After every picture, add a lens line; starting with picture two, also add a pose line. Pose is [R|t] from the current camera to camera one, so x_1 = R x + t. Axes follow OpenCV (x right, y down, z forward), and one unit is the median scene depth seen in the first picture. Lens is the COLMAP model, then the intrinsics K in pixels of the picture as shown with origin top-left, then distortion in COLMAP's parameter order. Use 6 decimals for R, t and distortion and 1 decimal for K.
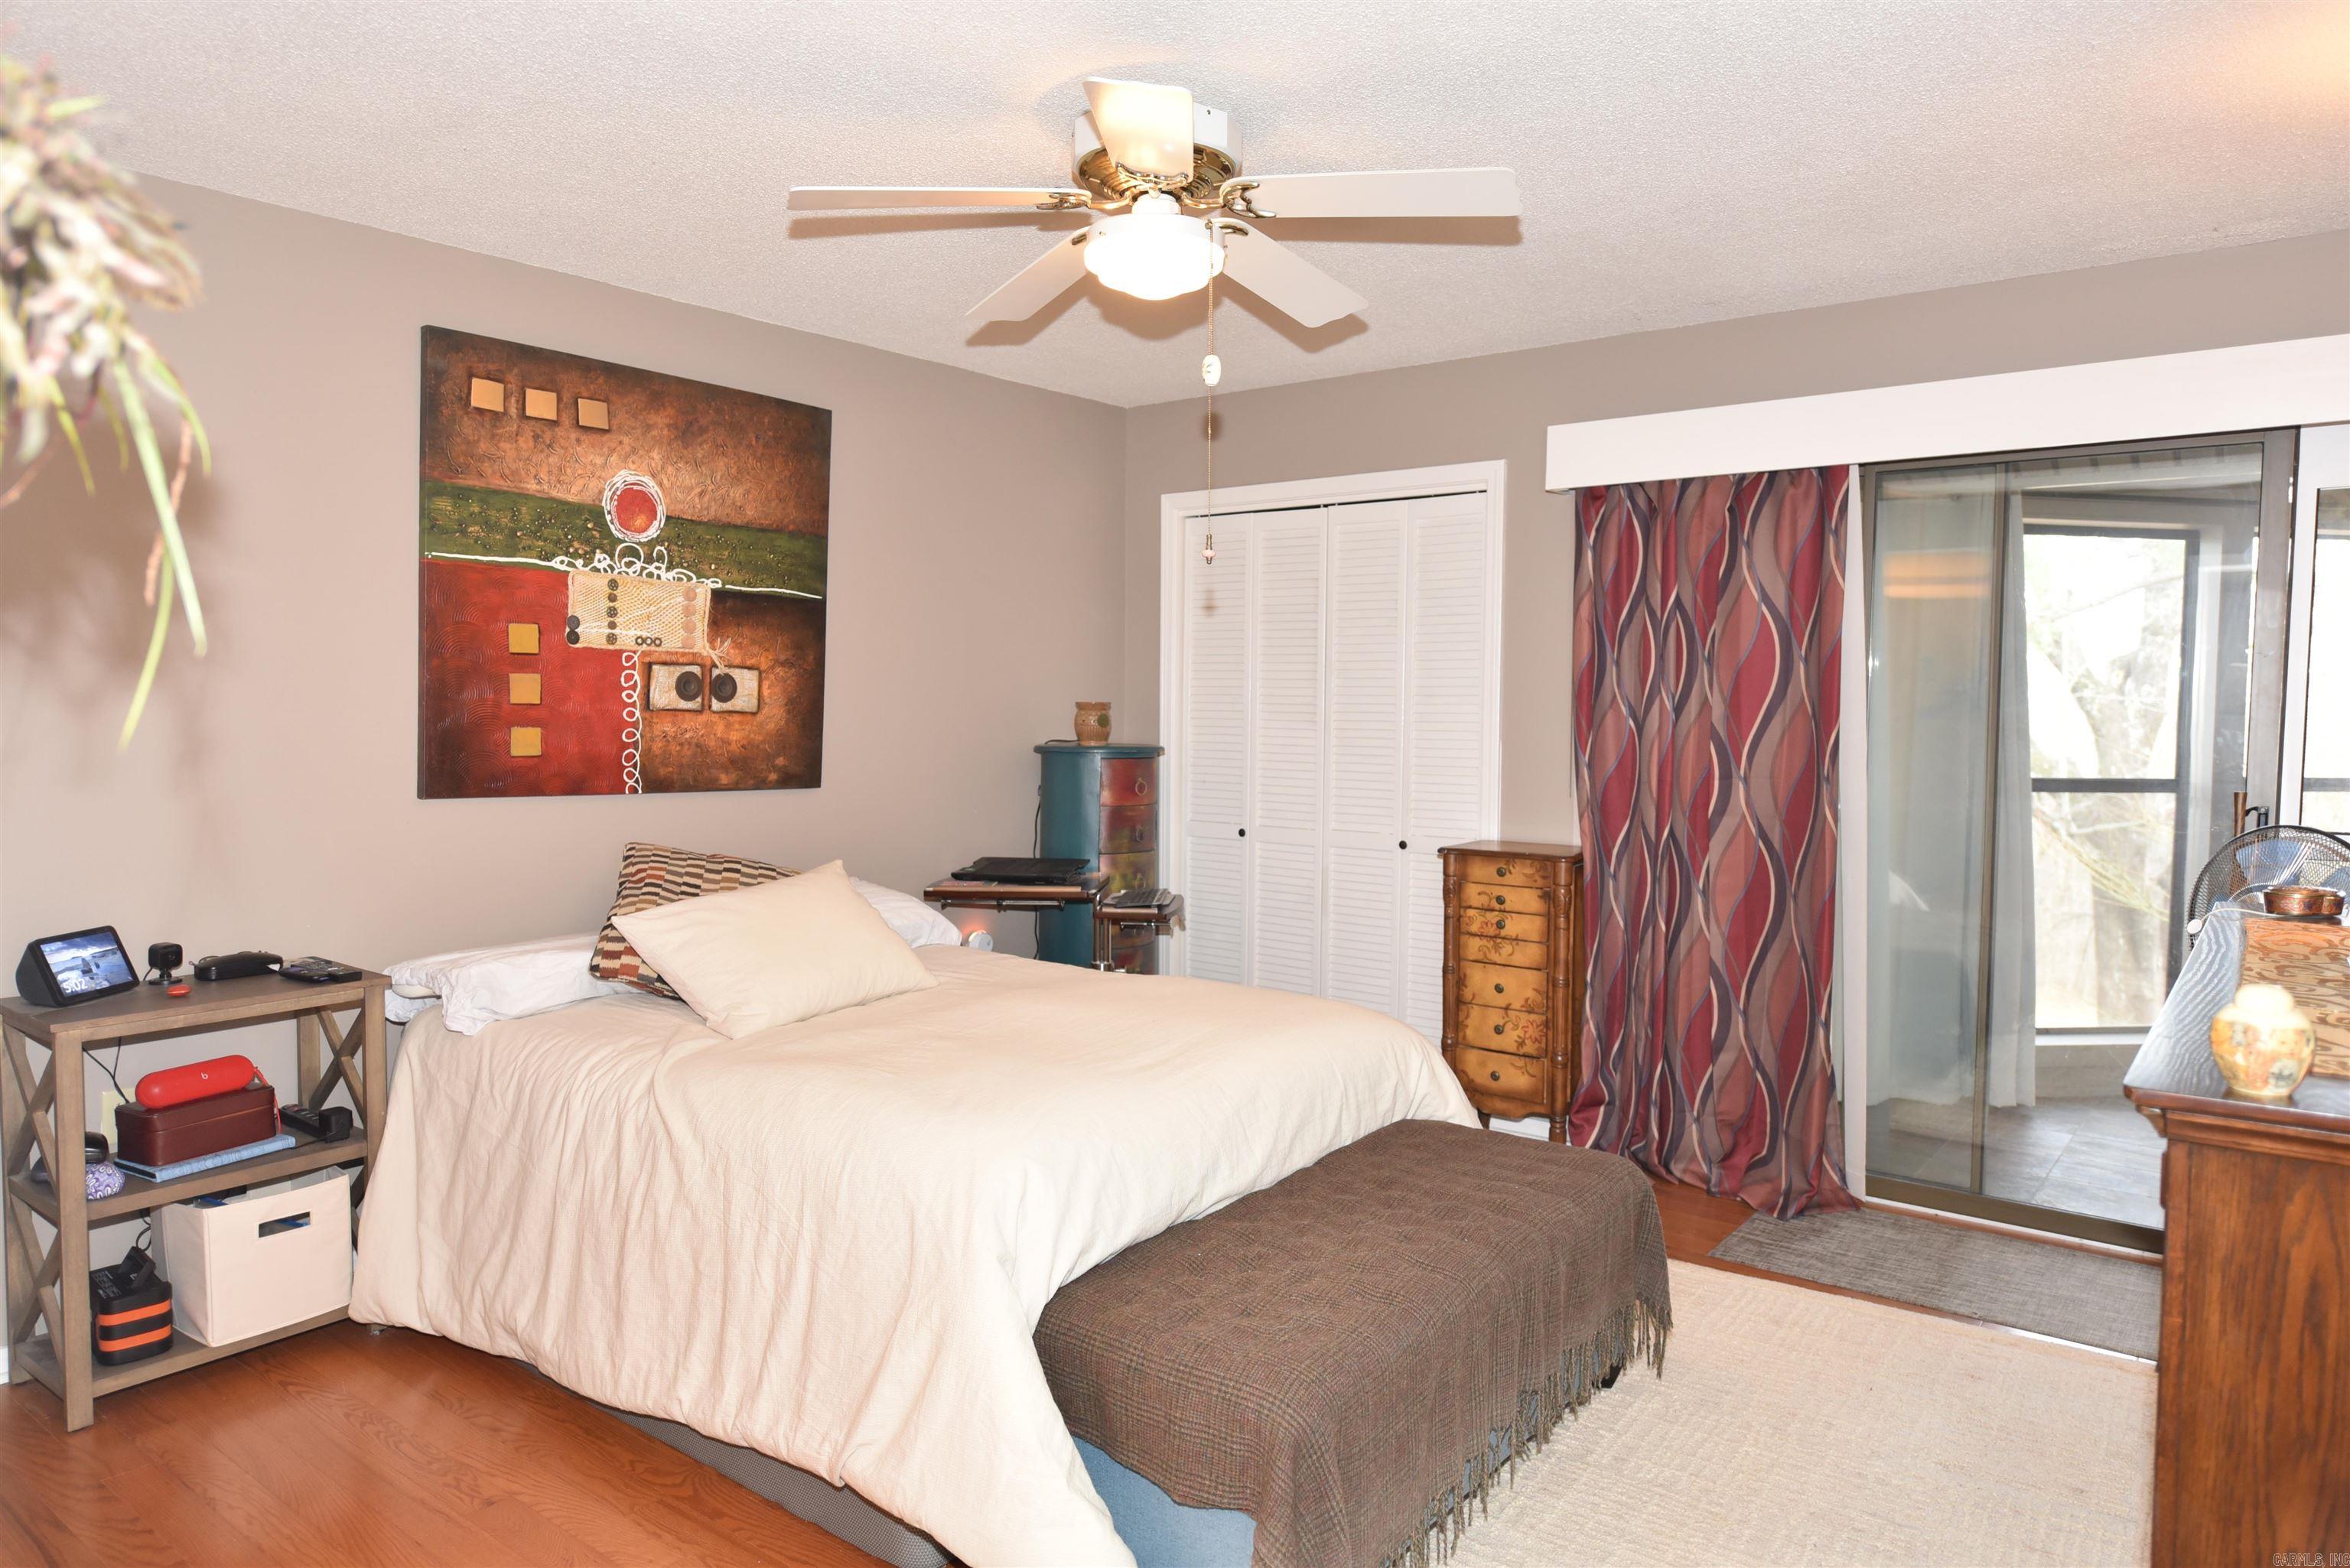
lens RADIAL K [[1484.5, 0, 1177.2], [0, 1484.5, 775.3], [0, 0, 1]] dist [-0.005440, 0.001963]
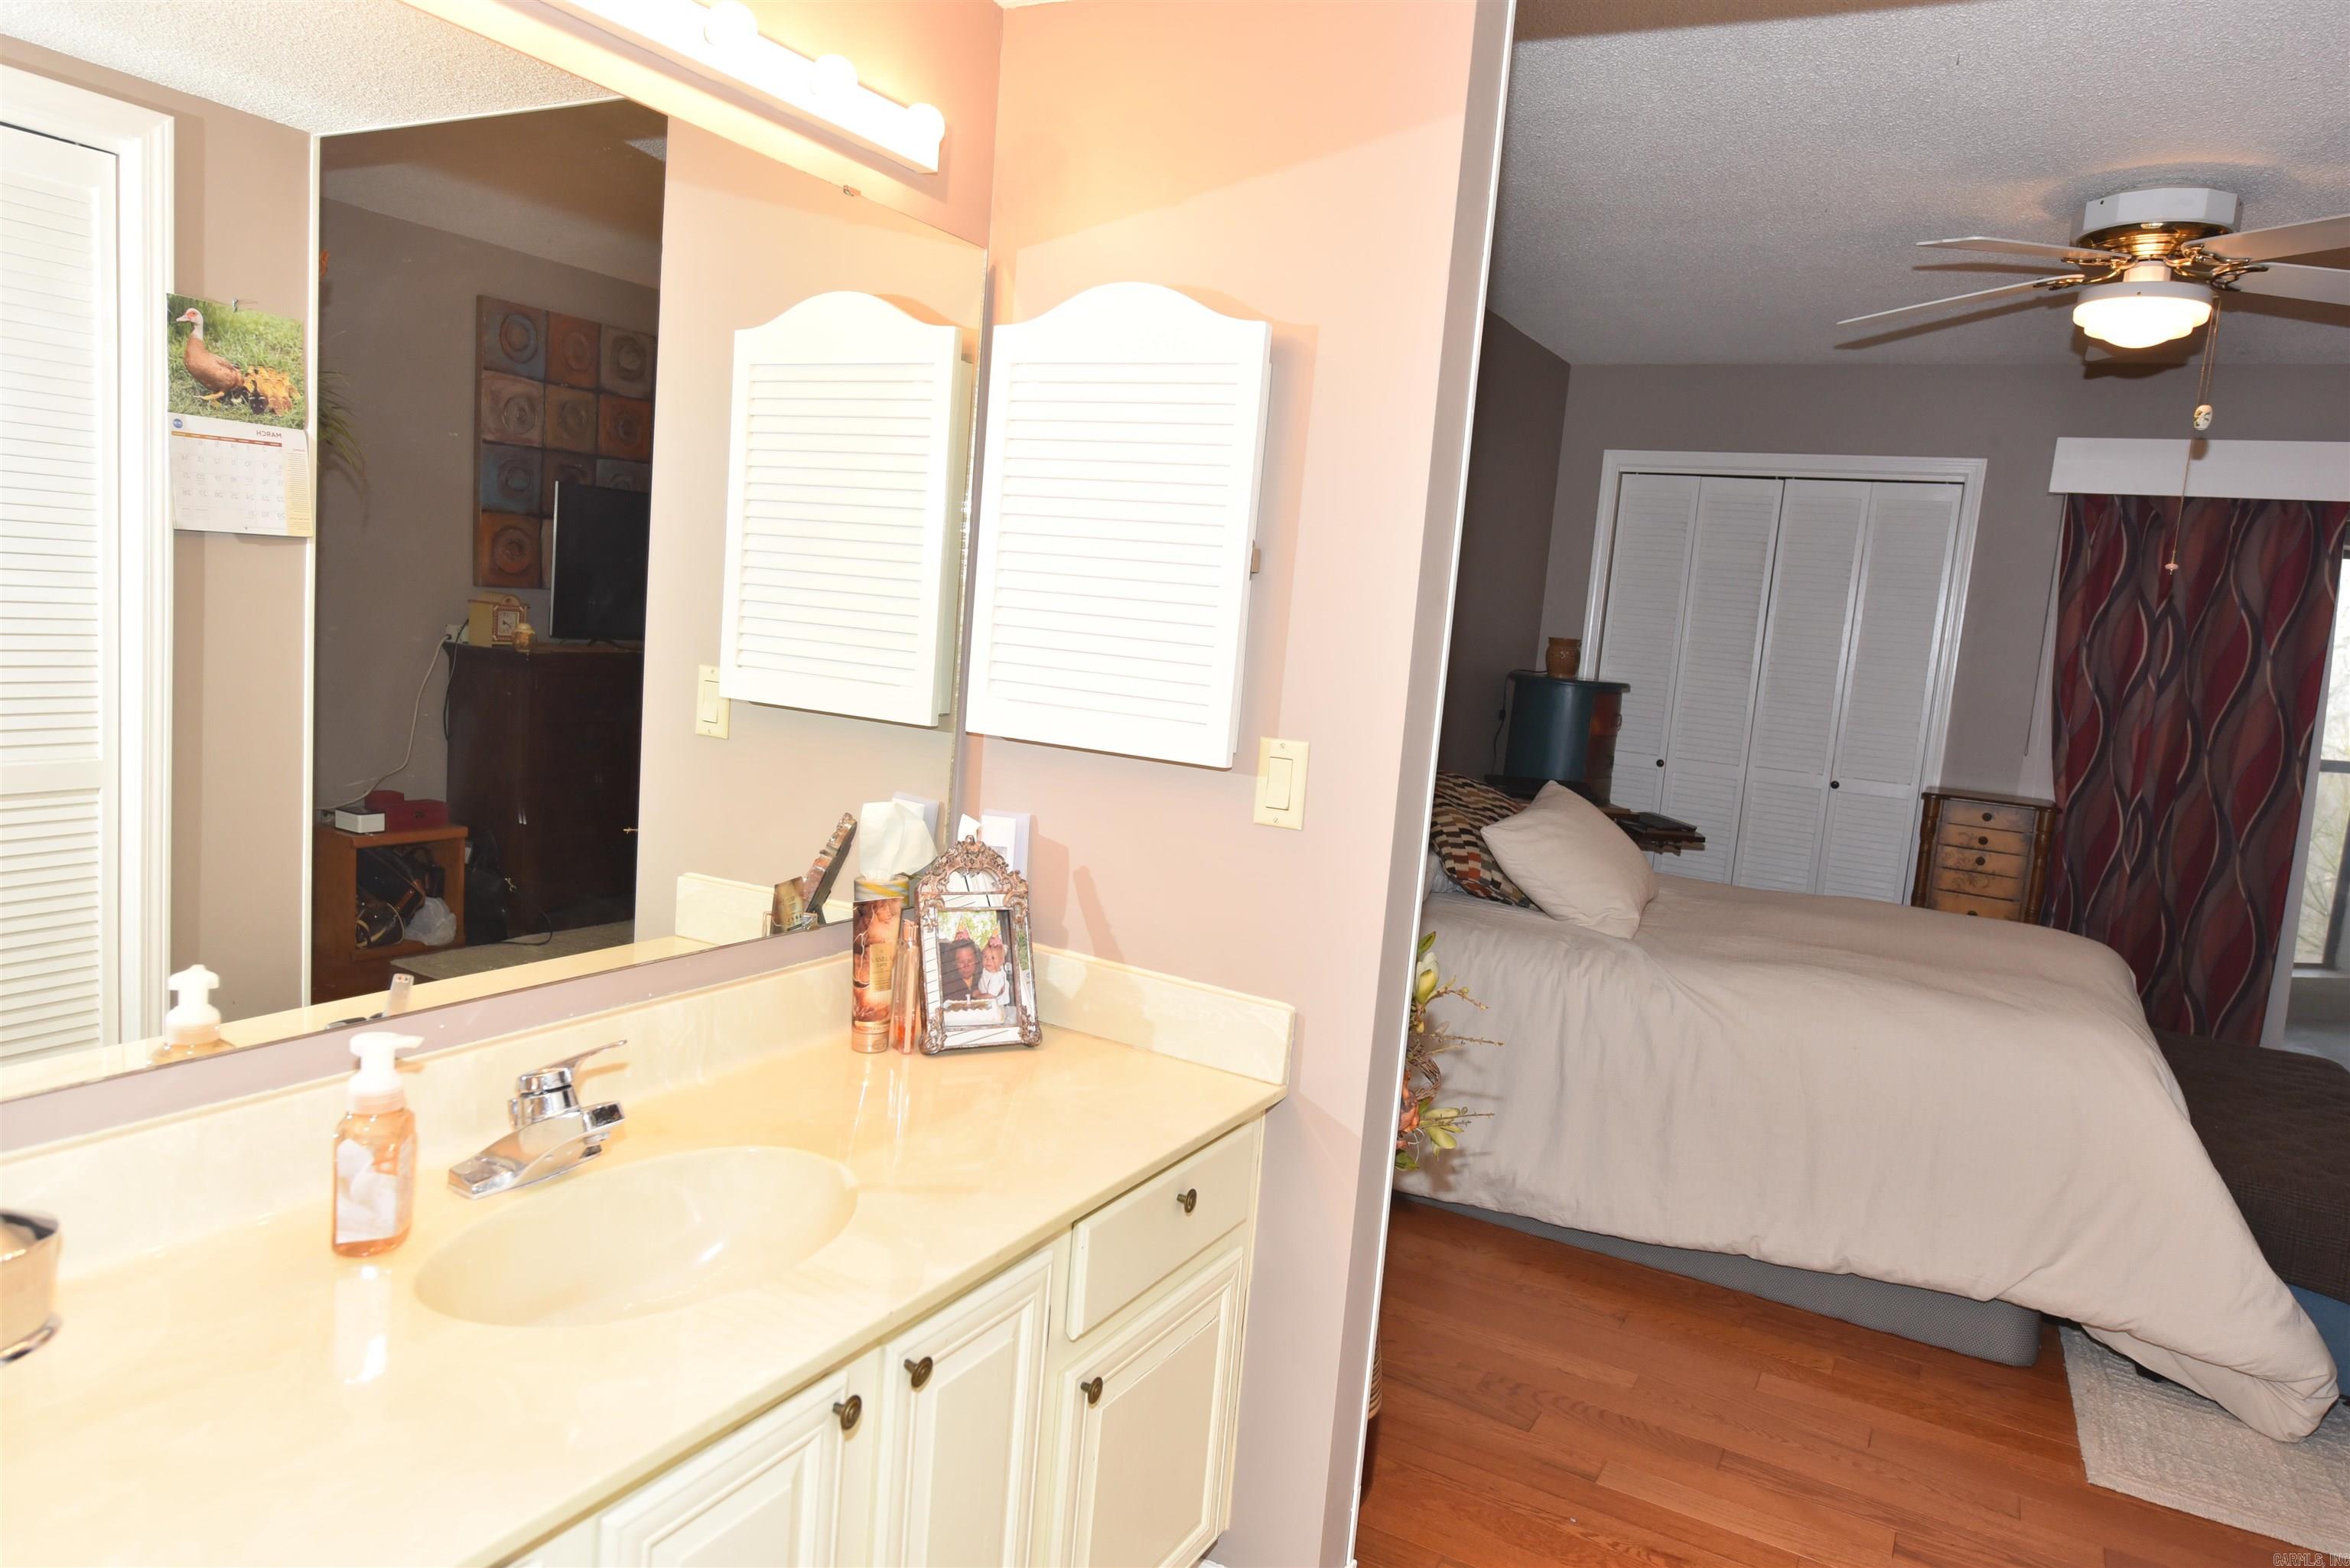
lens RADIAL K [[1484.5, 0, 1177.5], [0, 1484.5, 774.4], [0, 0, 1]] dist [-0.005440, 0.001963]
pose [[0.984721, 0.057457, 0.164387, -0.708131], [-0.069021, 0.995461, 0.065522, -0.001272], [-0.159876, -0.075867, 0.984217, -0.059865]]
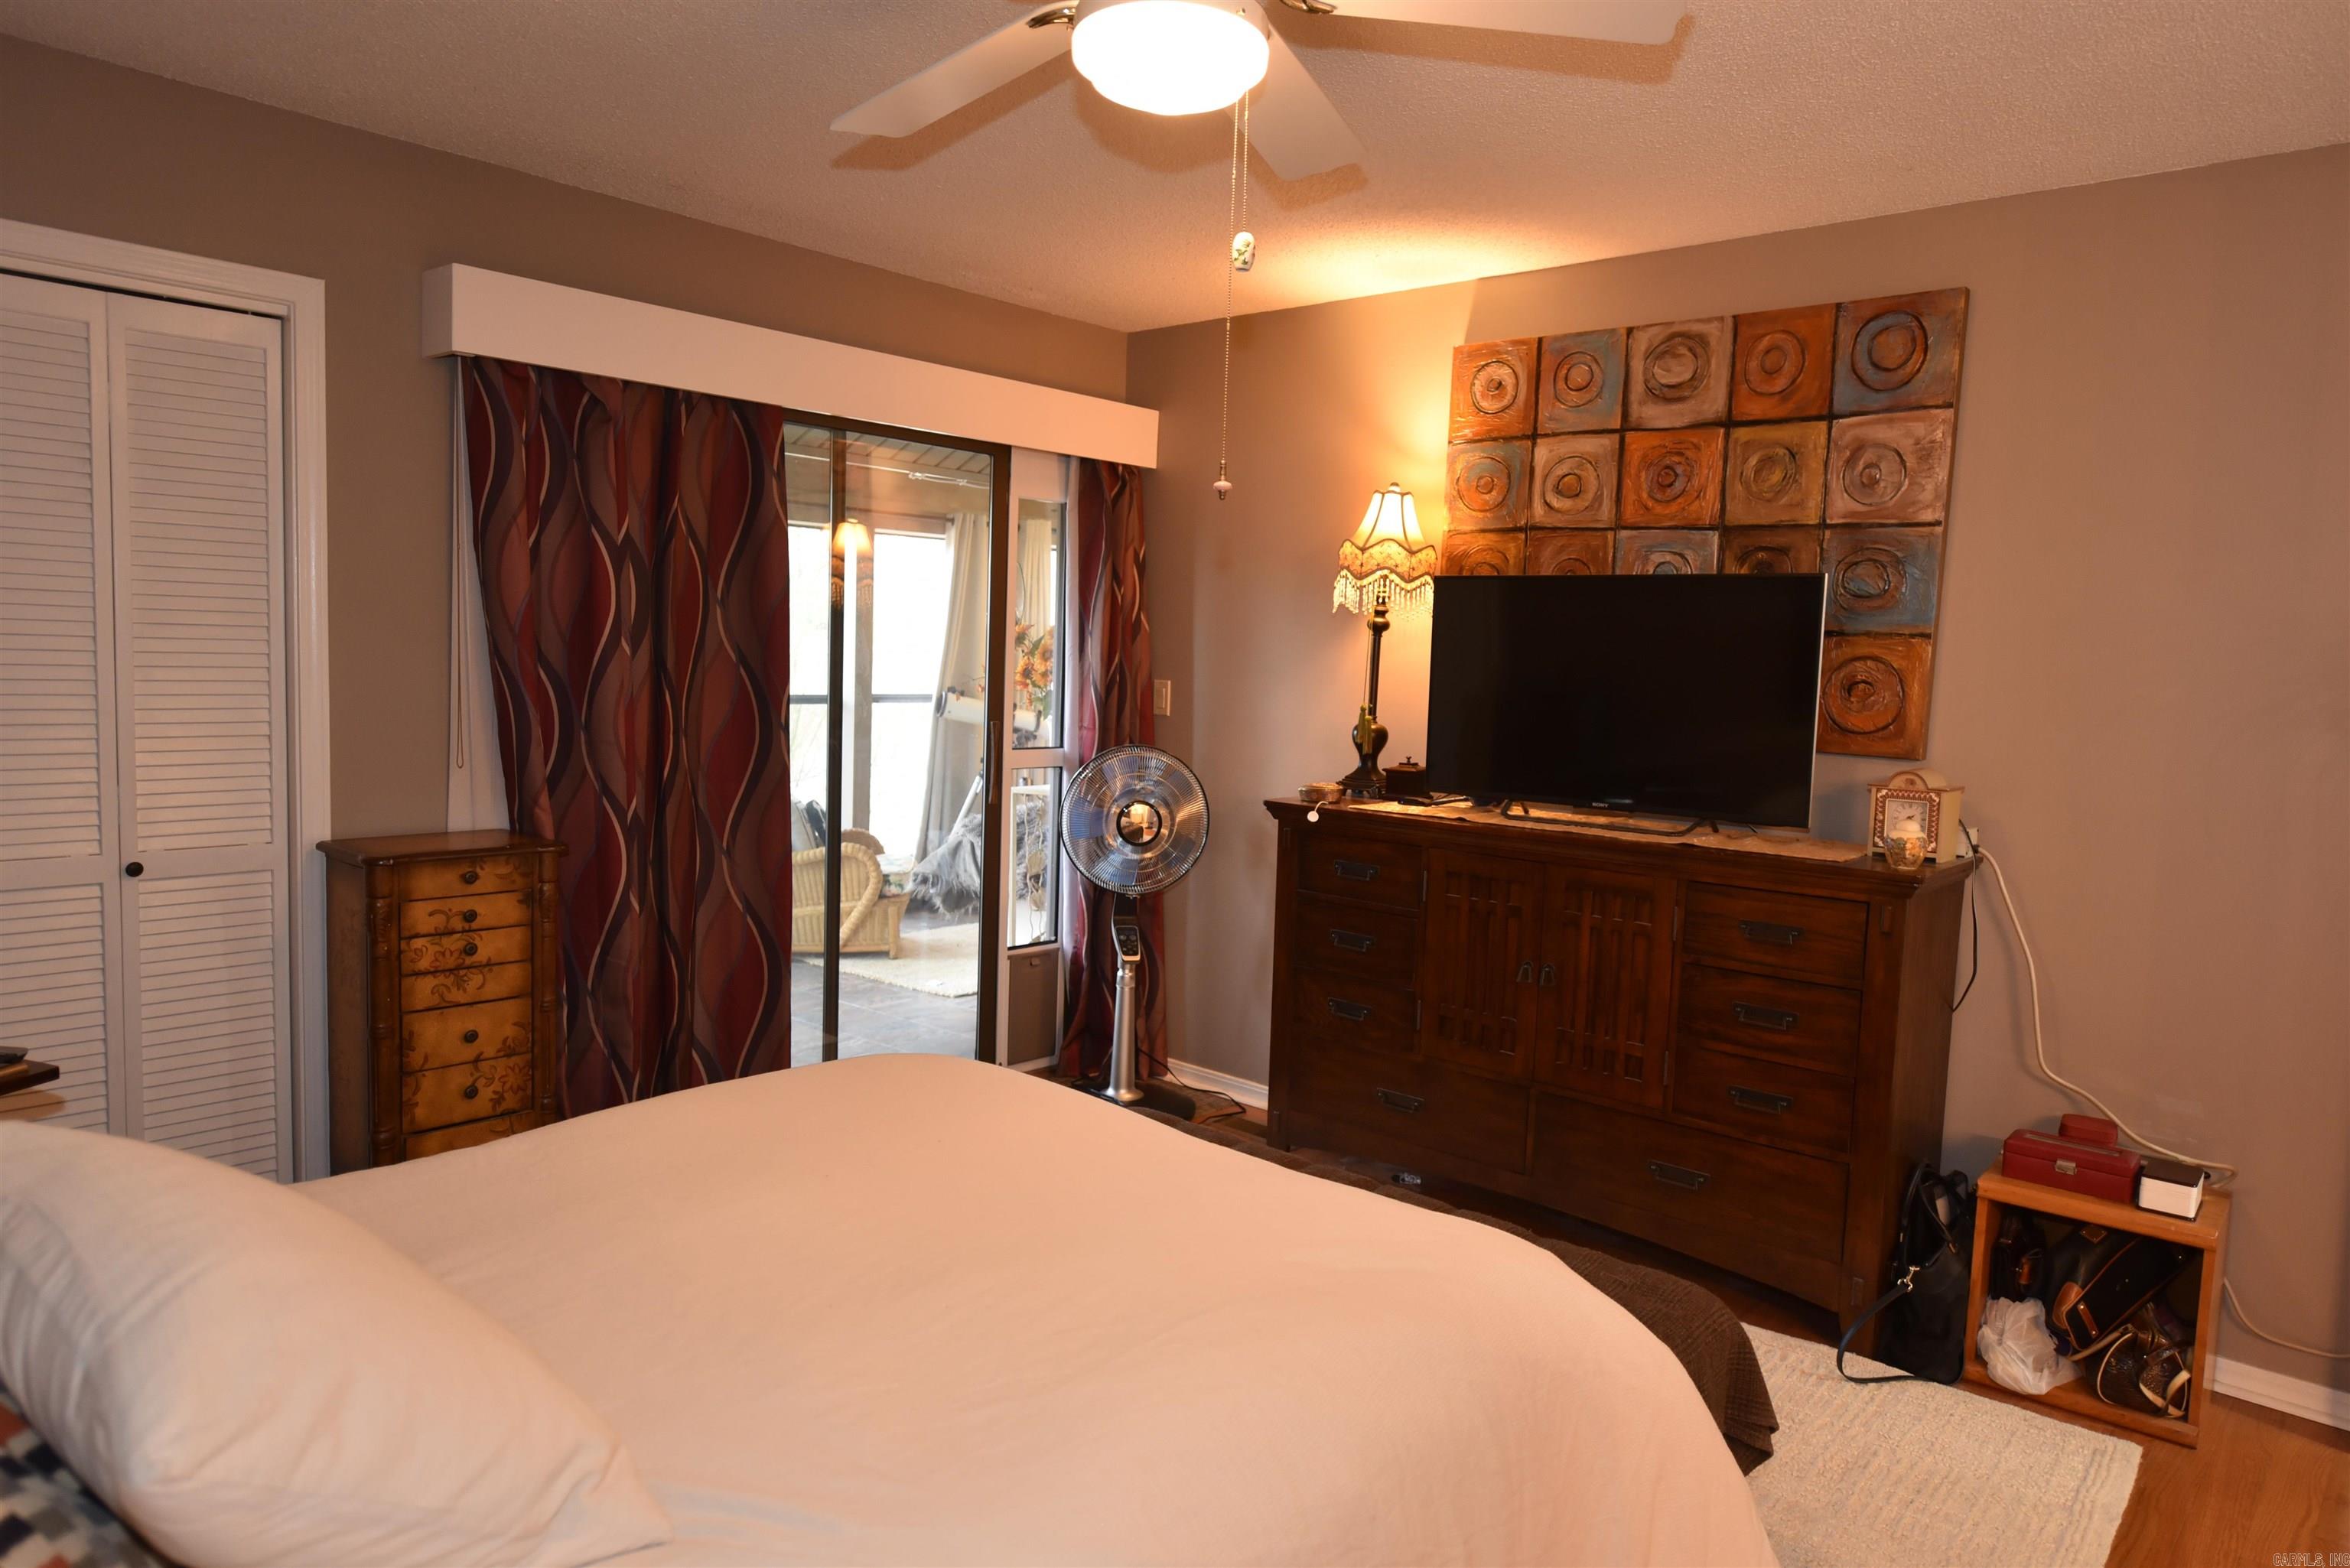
lens RADIAL K [[1484.5, 0, 1169.1], [0, 1484.5, 786.4], [0, 0, 1]] dist [-0.005440, 0.001963]
pose [[0.067637, -0.091123, 0.993540, -0.553310], [0.018054, 0.995769, 0.090099, -0.044897], [-0.997547, 0.011844, 0.068996, 0.707599]]
